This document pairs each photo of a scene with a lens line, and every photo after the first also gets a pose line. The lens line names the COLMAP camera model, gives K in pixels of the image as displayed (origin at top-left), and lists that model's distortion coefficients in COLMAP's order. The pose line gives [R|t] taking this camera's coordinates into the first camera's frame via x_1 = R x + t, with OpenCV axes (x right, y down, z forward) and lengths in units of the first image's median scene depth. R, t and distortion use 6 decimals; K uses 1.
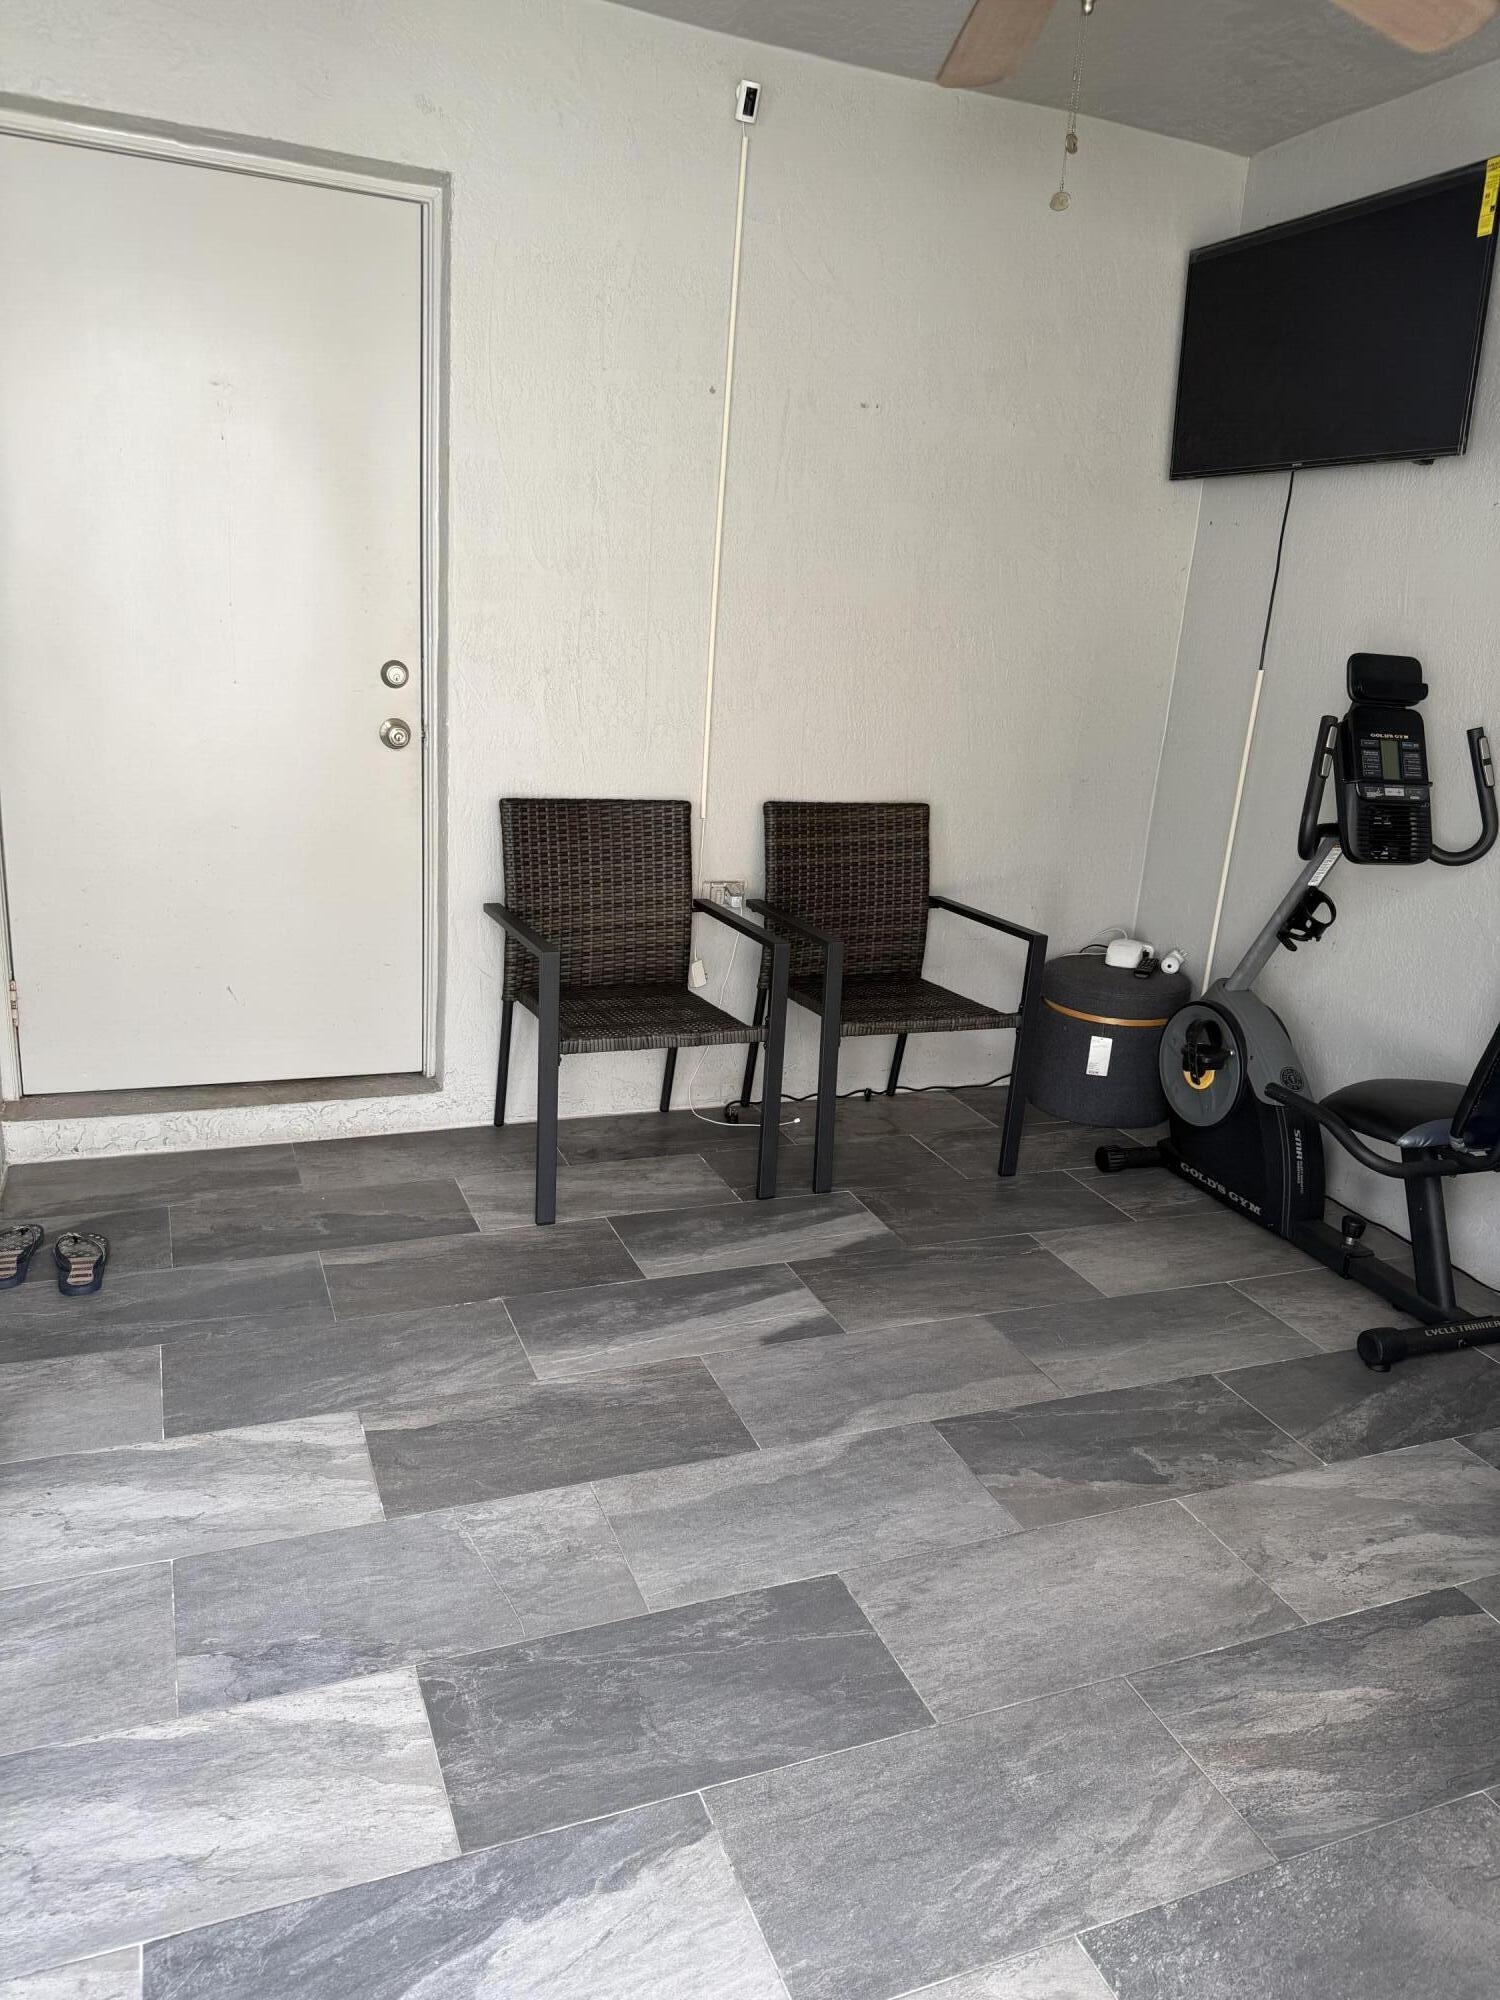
lens RADIAL K [[1406.8, 0, 741.2], [0, 1406.8, 1015.1], [0, 0, 1]] dist [0.099007, -0.145118]
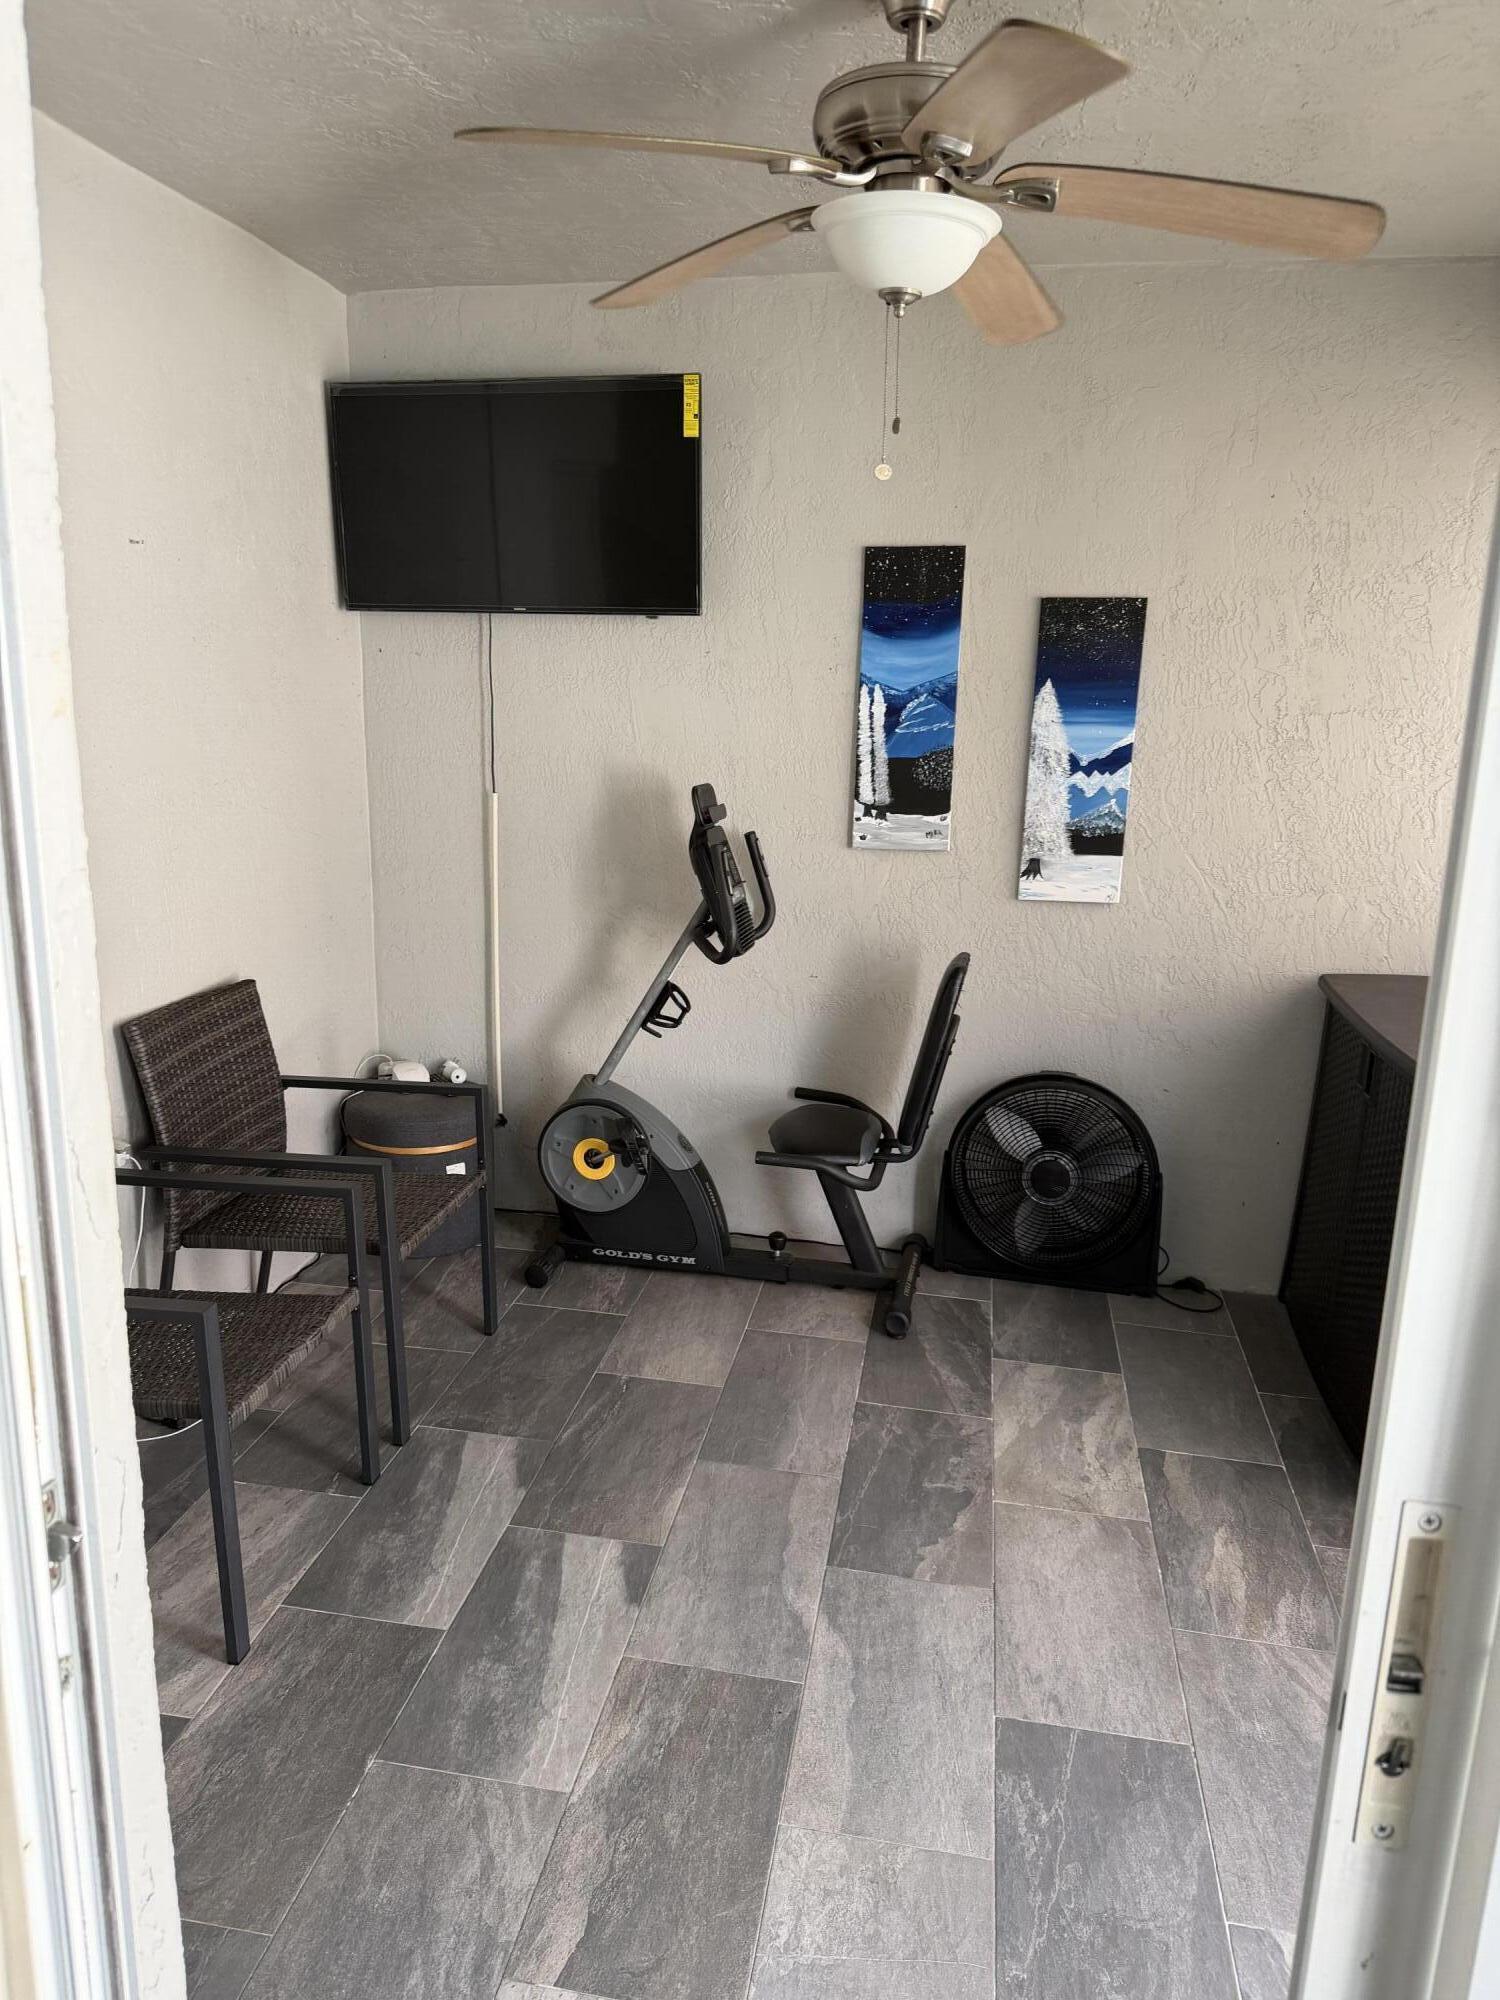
lens RADIAL K [[1416.2, 0, 735.3], [0, 1416.2, 1046.7], [0, 0, 1]] dist [0.024242, -0.008989]
pose [[0.538544, -0.284663, 0.793056, -0.614029], [0.255108, 0.952114, 0.168519, -0.273358], [-0.803051, 0.111560, 0.585375, 0.360742]]
